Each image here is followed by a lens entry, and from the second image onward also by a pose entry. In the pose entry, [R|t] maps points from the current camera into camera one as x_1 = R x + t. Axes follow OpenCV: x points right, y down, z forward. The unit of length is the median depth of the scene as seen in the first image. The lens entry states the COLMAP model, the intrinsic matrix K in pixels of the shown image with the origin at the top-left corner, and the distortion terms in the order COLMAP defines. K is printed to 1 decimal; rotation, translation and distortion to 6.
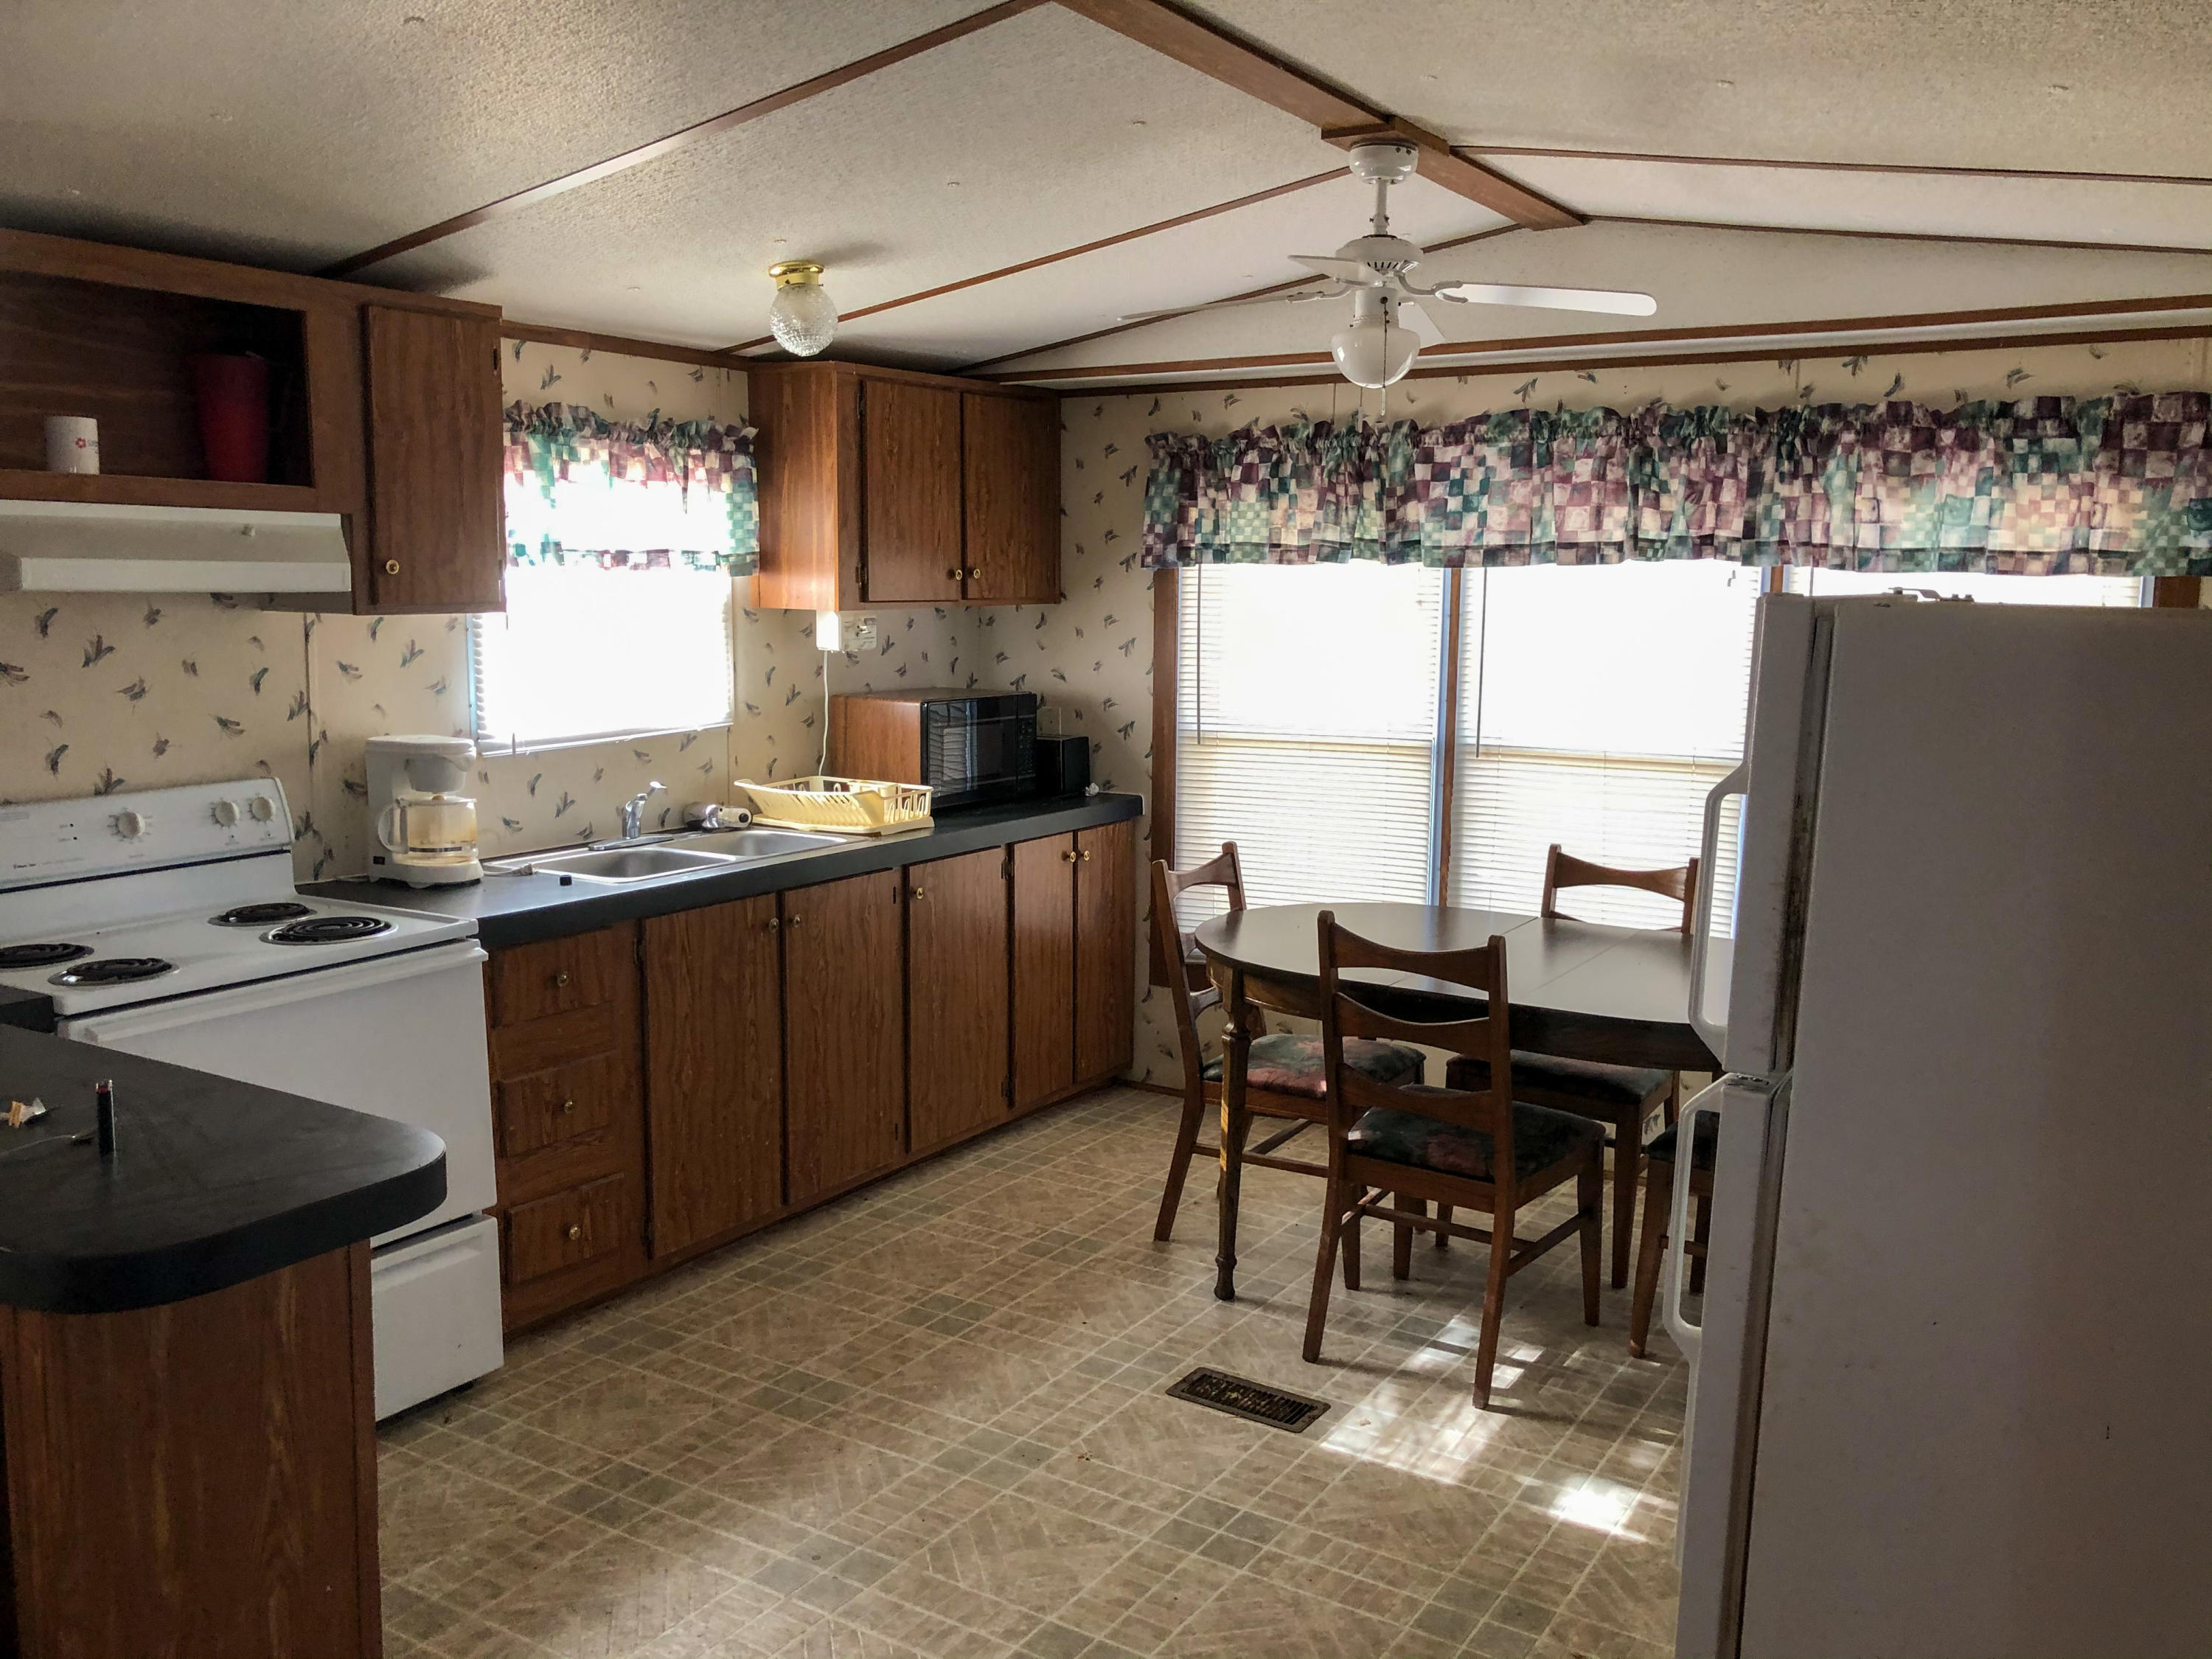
lens RADIAL K [[1844.0, 0, 1106.6], [0, 1844.0, 836.3], [0, 0, 1]] dist [-0.014793, -0.014529]
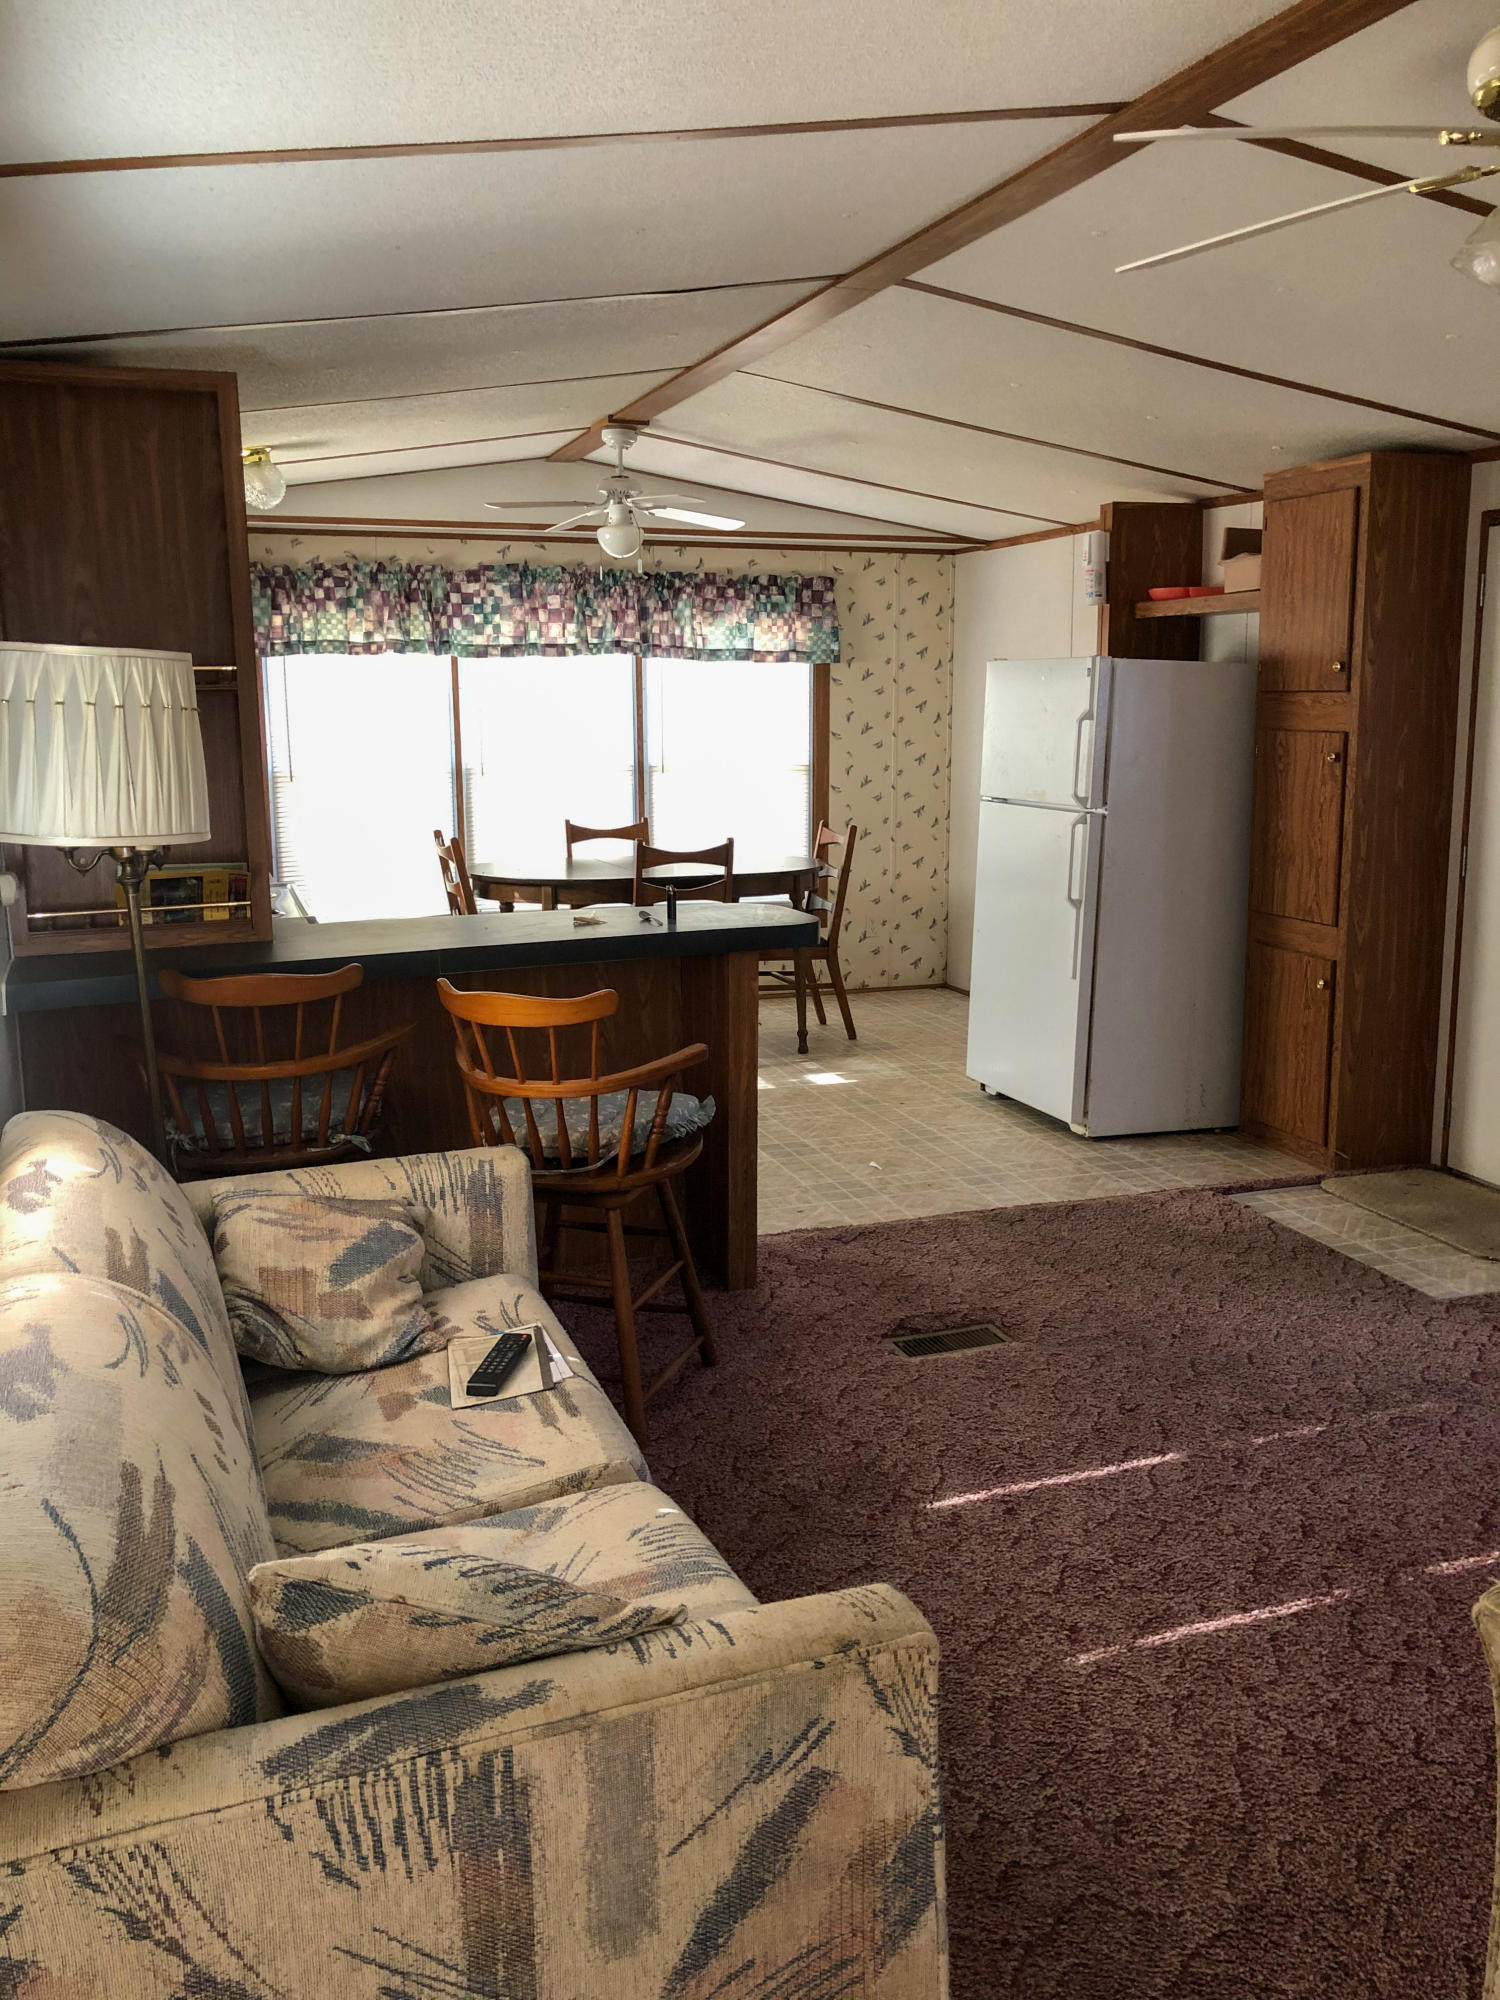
lens RADIAL K [[1667.3, 0, 748.9], [0, 1667.3, 999.6], [0, 0, 1]] dist [-0.014793, -0.014529]
pose [[0.594555, -0.147450, 0.790419, -0.919618], [0.117909, 0.988403, 0.095692, 0.042571], [-0.795362, 0.036303, 0.605046, -0.078356]]
